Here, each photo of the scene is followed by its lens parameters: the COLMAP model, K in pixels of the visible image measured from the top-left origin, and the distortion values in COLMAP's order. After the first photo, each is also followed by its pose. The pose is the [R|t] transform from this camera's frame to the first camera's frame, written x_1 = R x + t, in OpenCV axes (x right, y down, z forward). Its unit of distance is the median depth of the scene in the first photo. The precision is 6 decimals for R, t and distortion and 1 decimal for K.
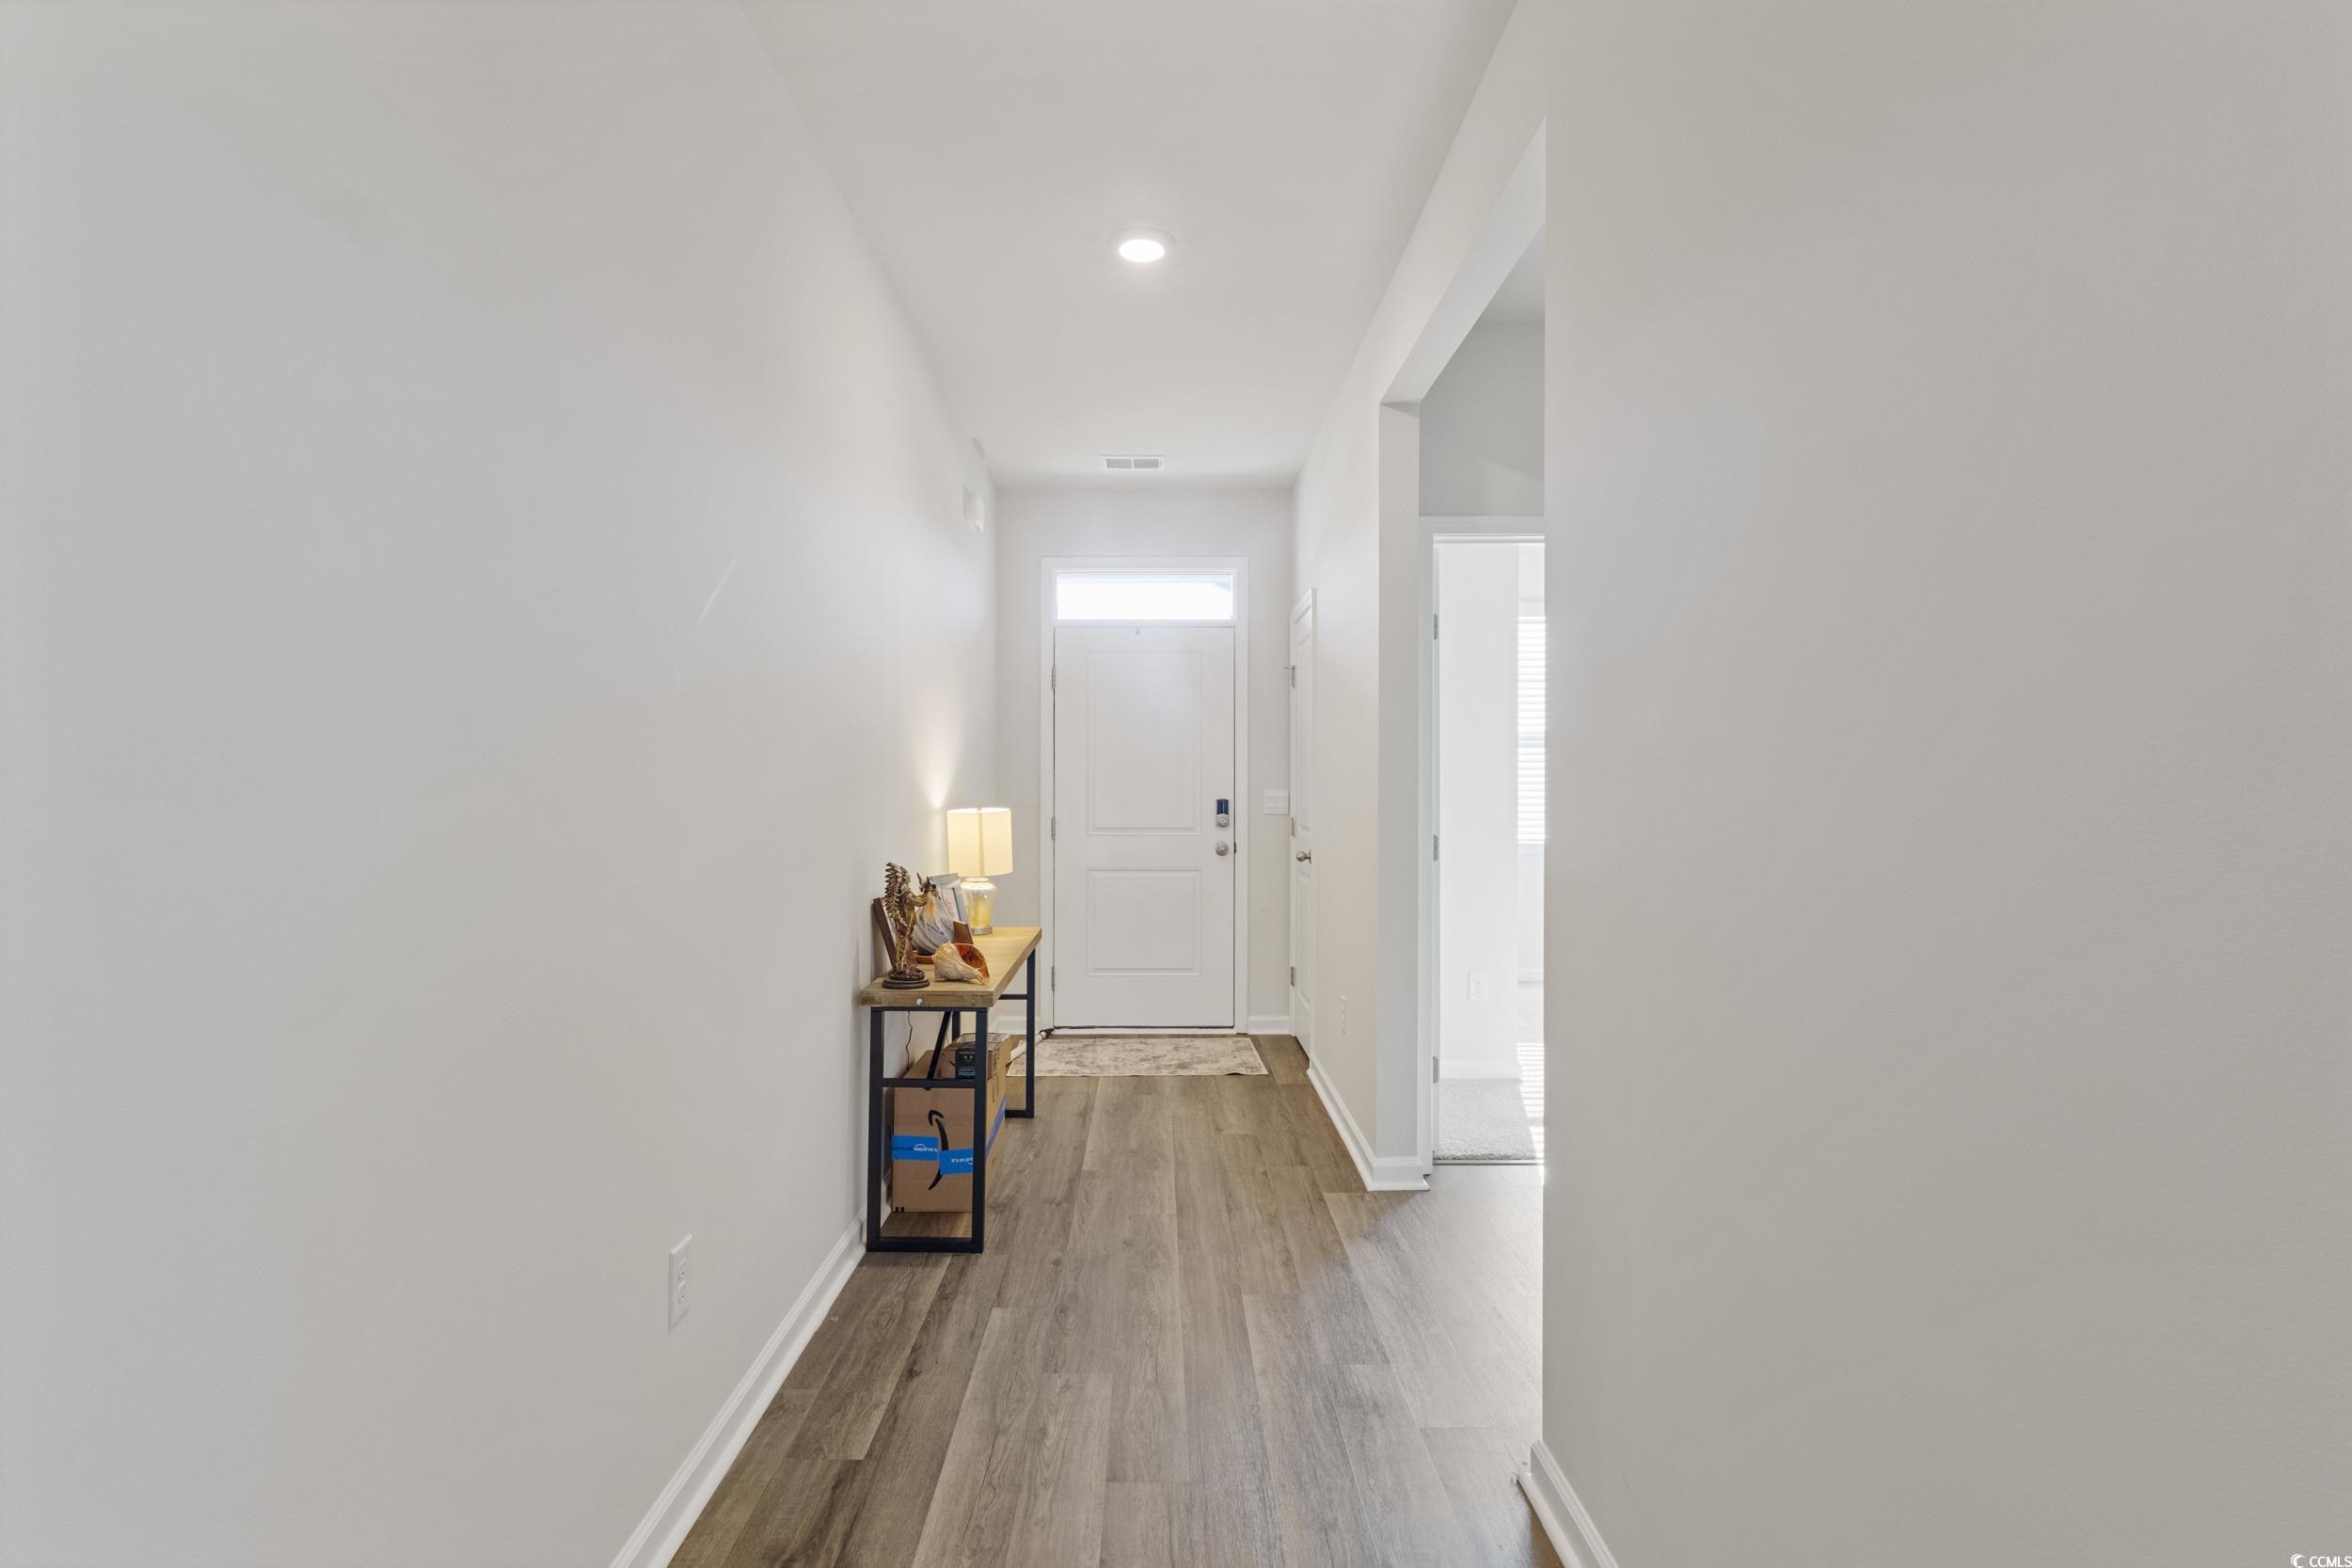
lens RADIAL K [[1095.4, 0, 1174.6], [0, 1095.4, 783.5], [0, 0, 1]] dist [-0.001987, 0.000878]
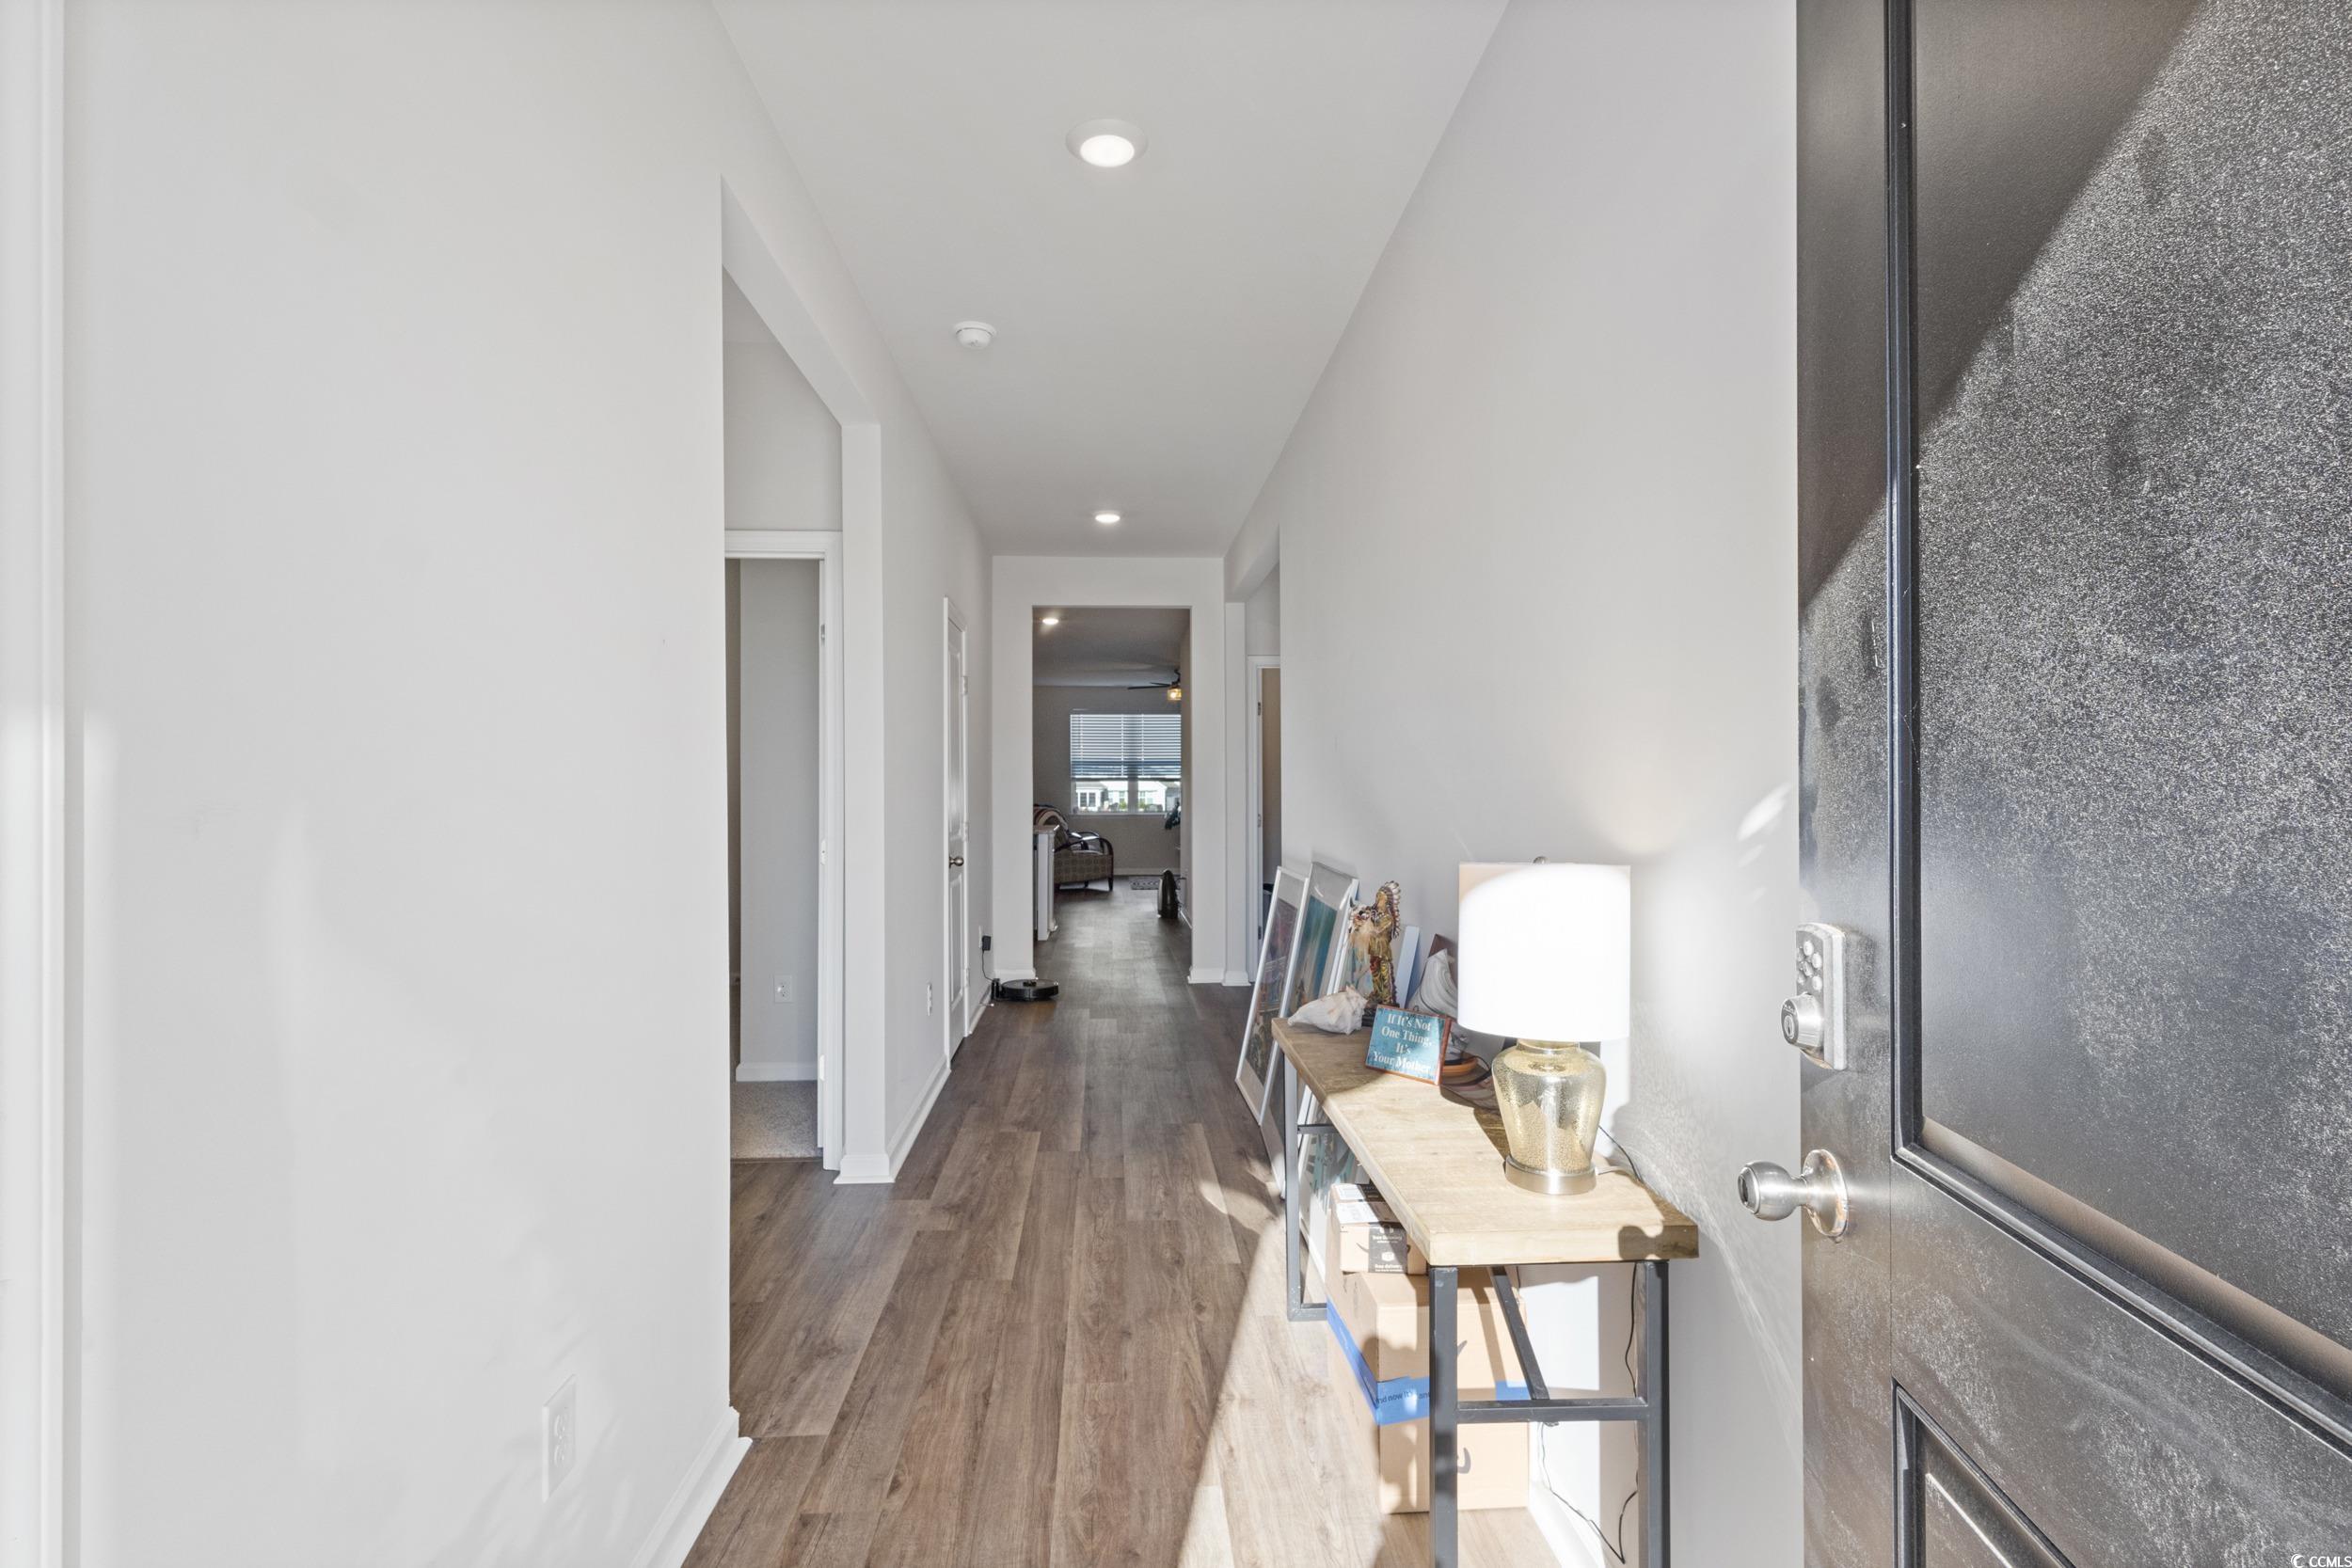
lens RADIAL K [[1095.4, 0, 1174.3], [0, 1095.4, 786.1], [0, 0, 1]] dist [-0.001987, 0.000878]
pose [[-0.999045, 0.000485, -0.043698, -0.045001], [0.000701, 0.999988, -0.004920, -0.001936], [0.043695, -0.004946, -0.999033, 1.915070]]
